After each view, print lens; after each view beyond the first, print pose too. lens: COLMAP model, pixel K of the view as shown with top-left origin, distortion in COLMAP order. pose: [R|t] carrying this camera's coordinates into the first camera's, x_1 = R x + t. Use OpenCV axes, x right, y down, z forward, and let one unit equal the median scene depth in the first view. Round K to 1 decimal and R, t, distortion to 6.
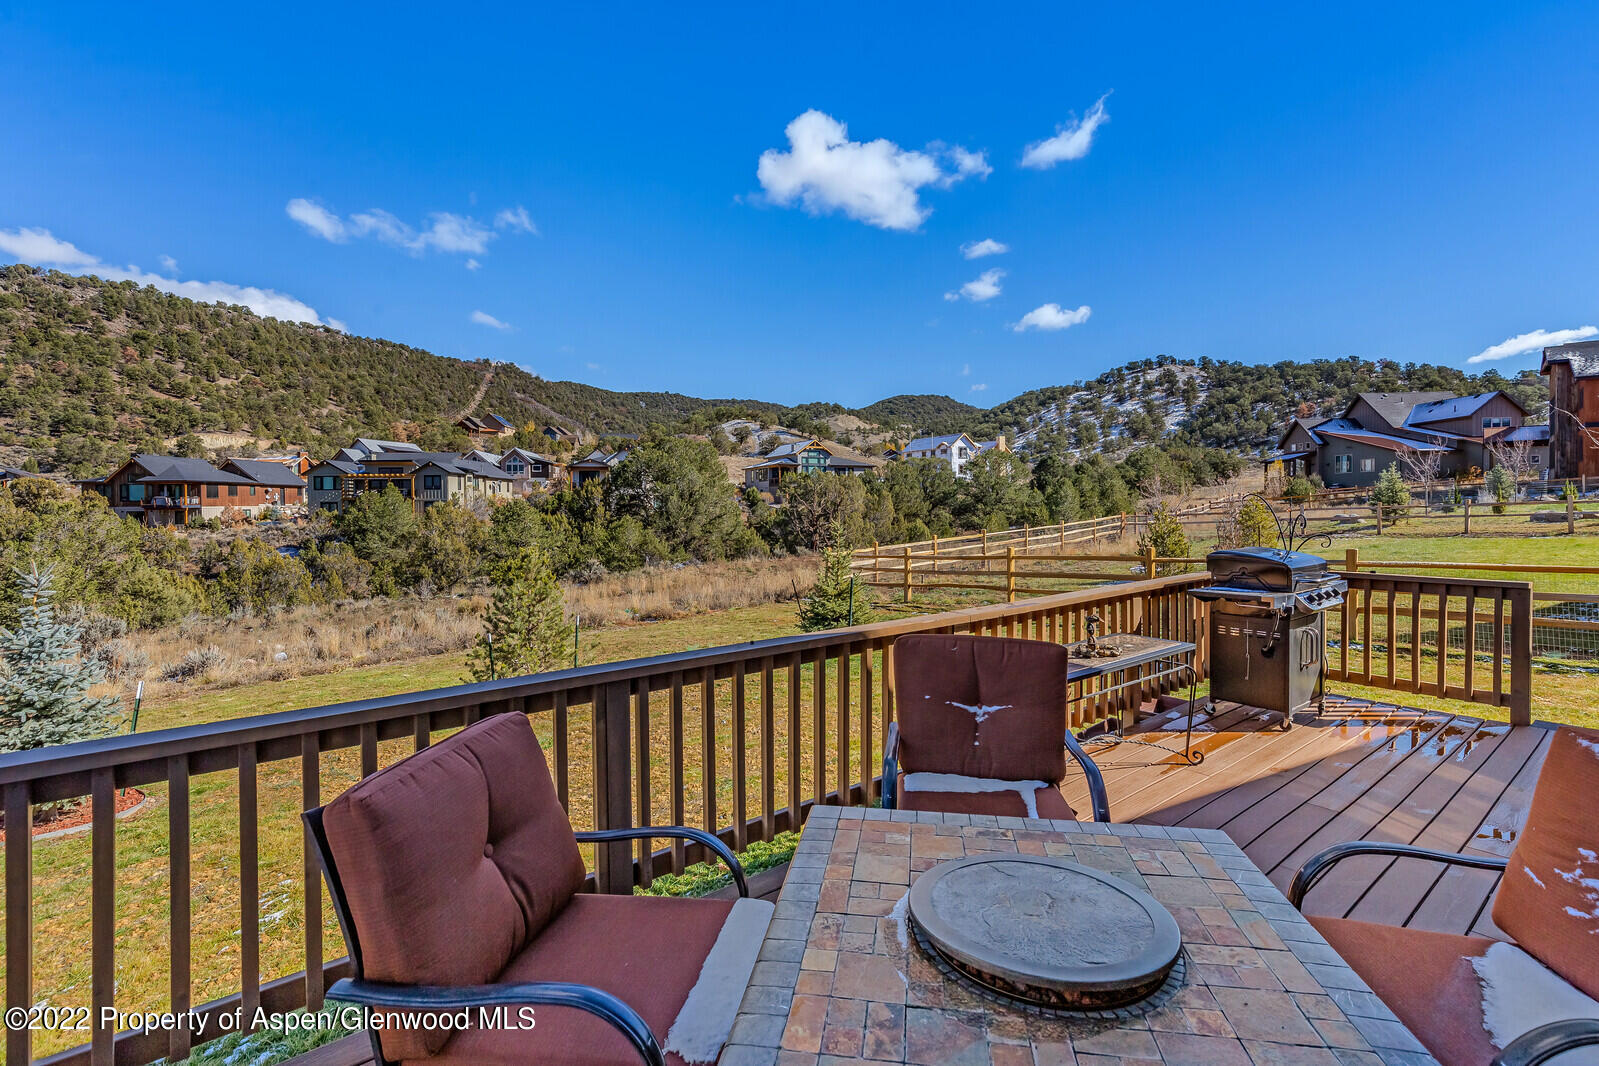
lens RADIAL K [[727.3, 0, 800.8], [0, 727.3, 516.2], [0, 0, 1]] dist [0.002362, 0.000975]
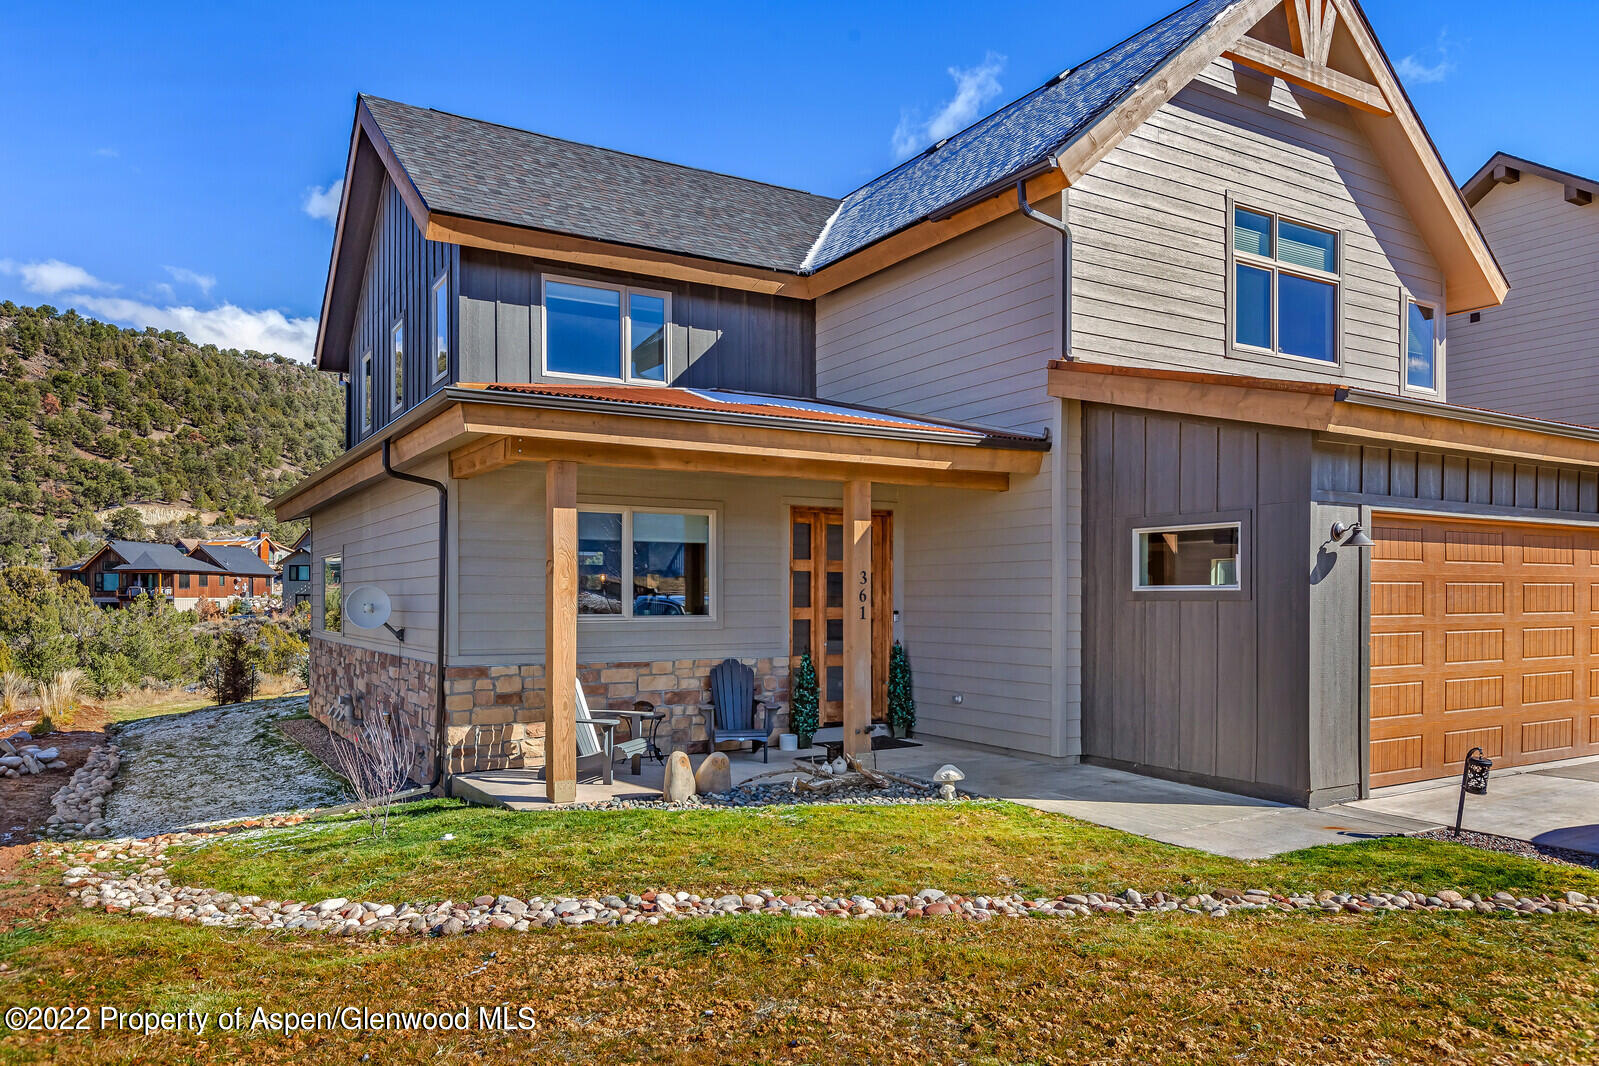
lens RADIAL K [[1113.5, 0, 792.0], [0, 1113.5, 601.7], [0, 0, 1]] dist [-0.000757, -0.001612]
pose [[0.990702, 0.009895, -0.135689, 0.046449], [-0.012078, 0.999810, -0.015275, 0.001278], [0.135512, 0.016772, 0.990634, -0.096496]]
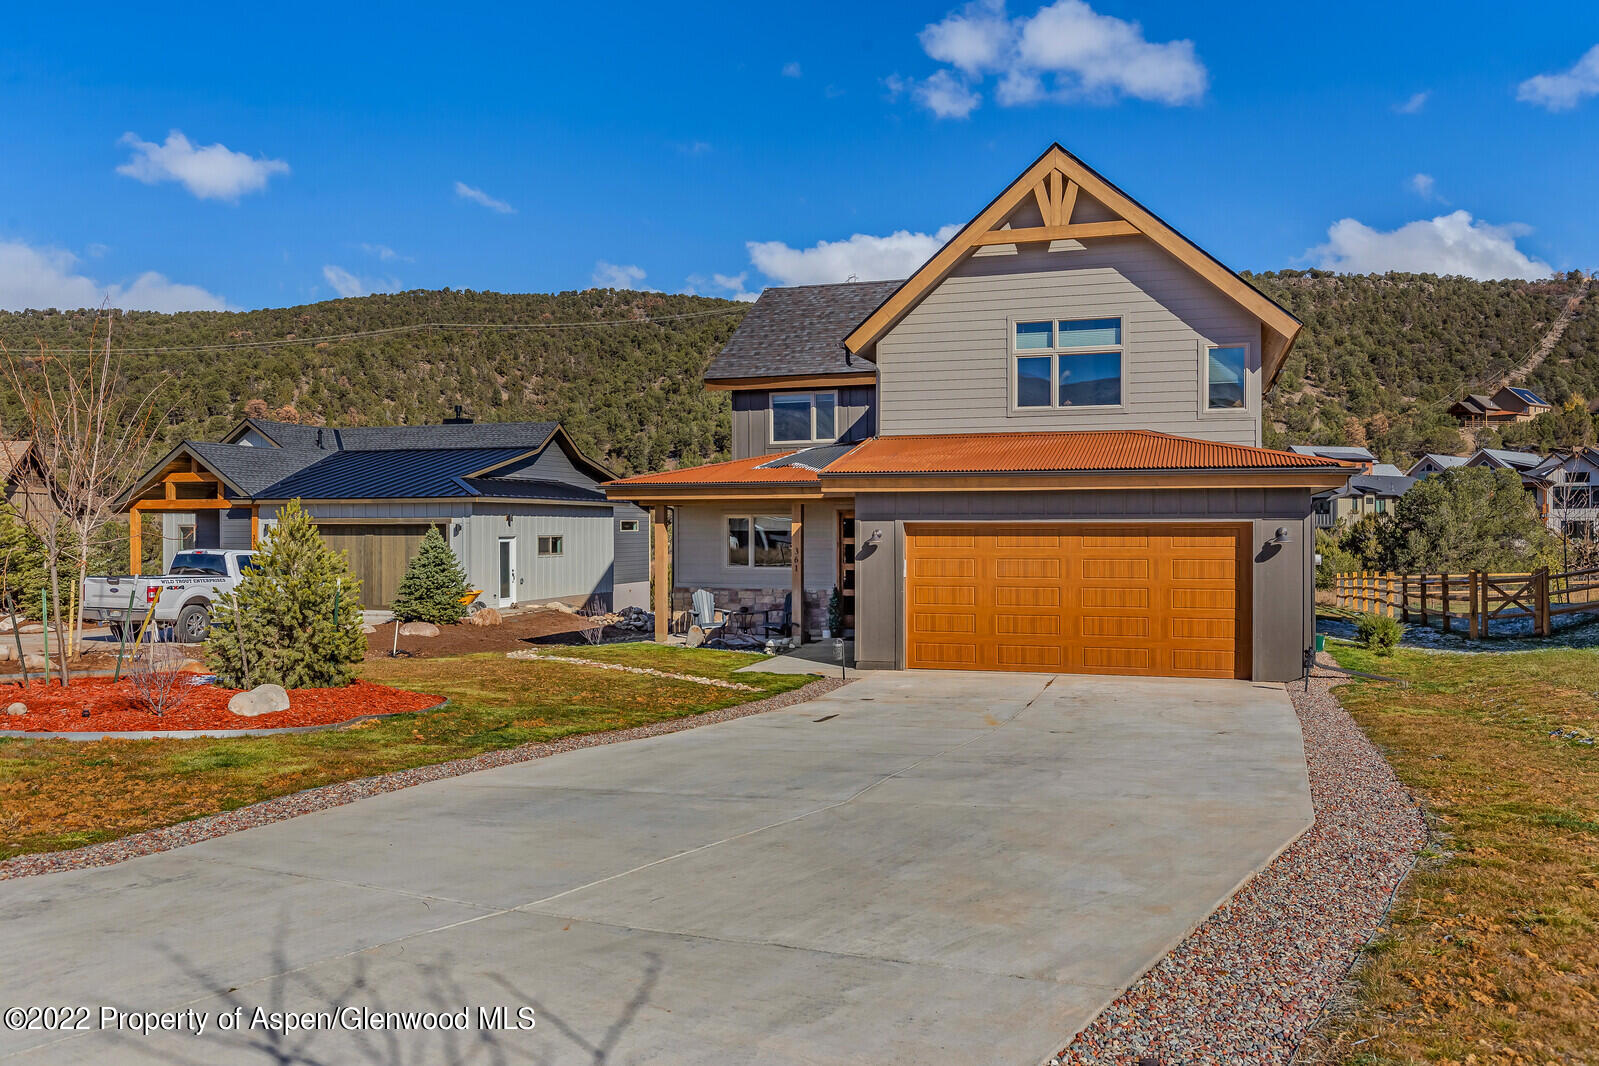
lens RADIAL K [[1212.0, 0, 799.5], [0, 1212.0, 533.0], [0, 0, 1]] dist [-0.001061, -0.000696]
pose [[0.546591, 0.012157, -0.837311, 0.125844], [-0.018647, 0.999823, 0.002344, -0.002078], [0.837192, 0.014333, 0.546721, -0.106251]]
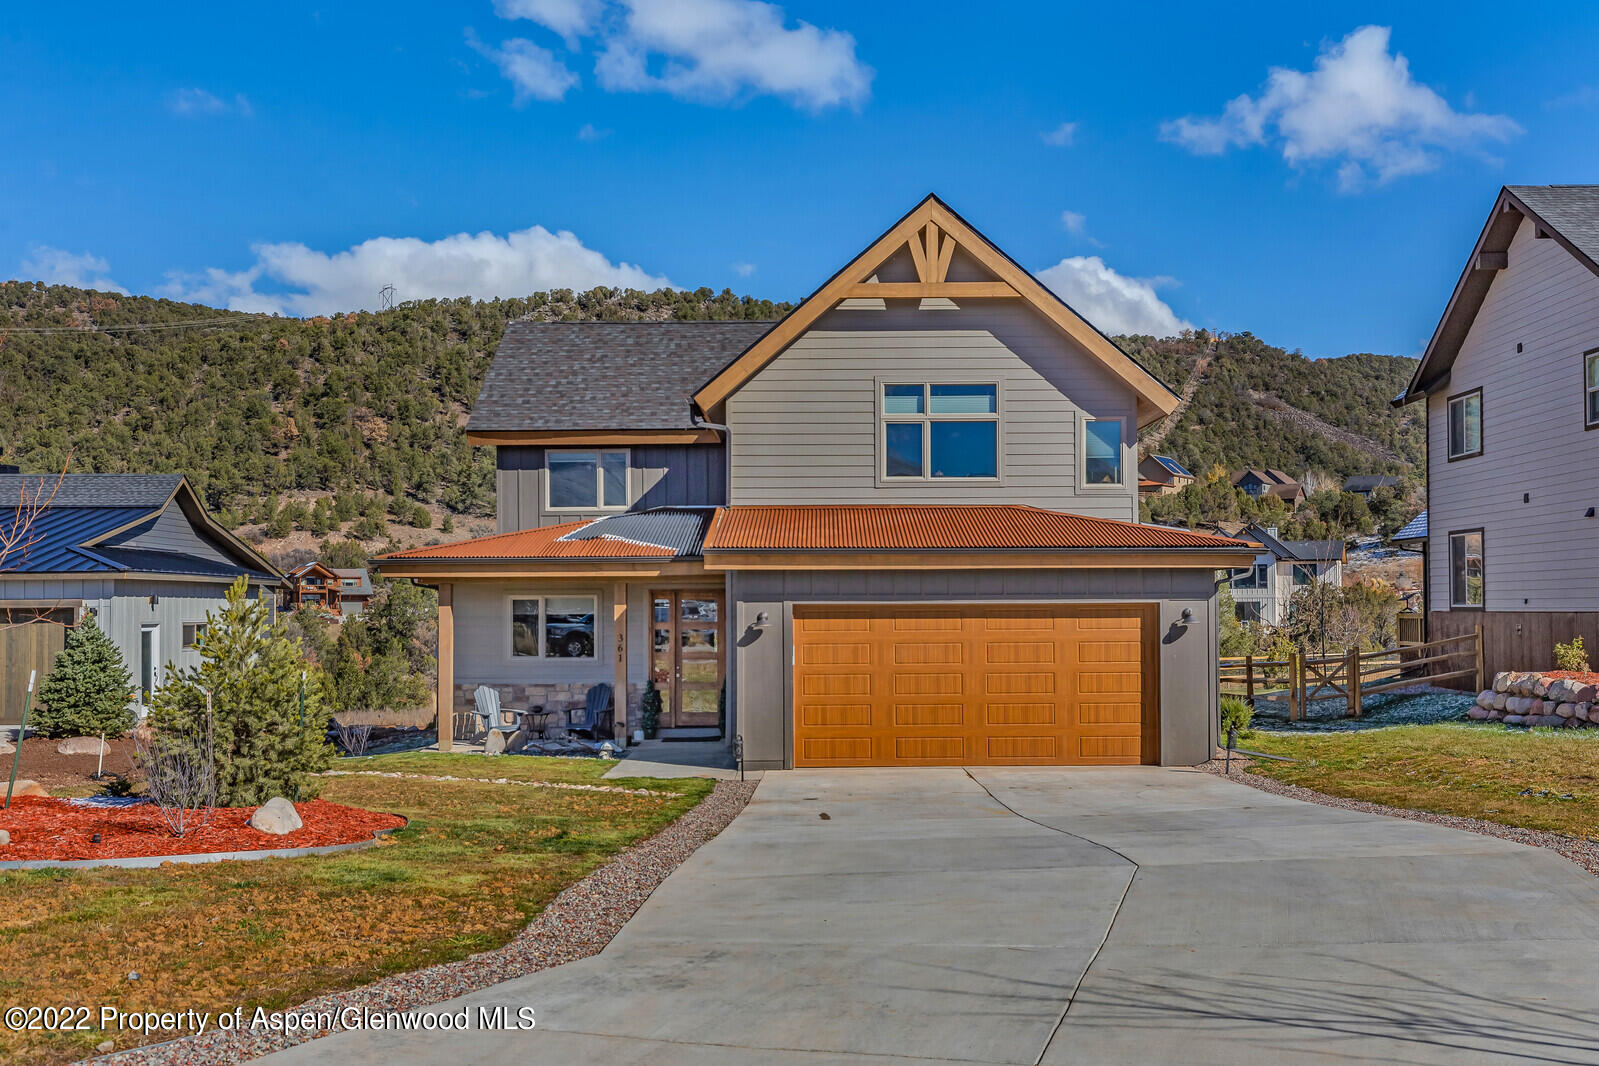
lens RADIAL K [[1526.7, 0, 799.9], [0, 1526.7, 576.4], [0, 0, 1]] dist [0.006921, -0.001041]
pose [[0.778349, -0.008458, -0.627774, 0.119397], [-0.013592, 0.999448, -0.030317, -0.001599], [0.627684, 0.032130, 0.777805, -0.127231]]
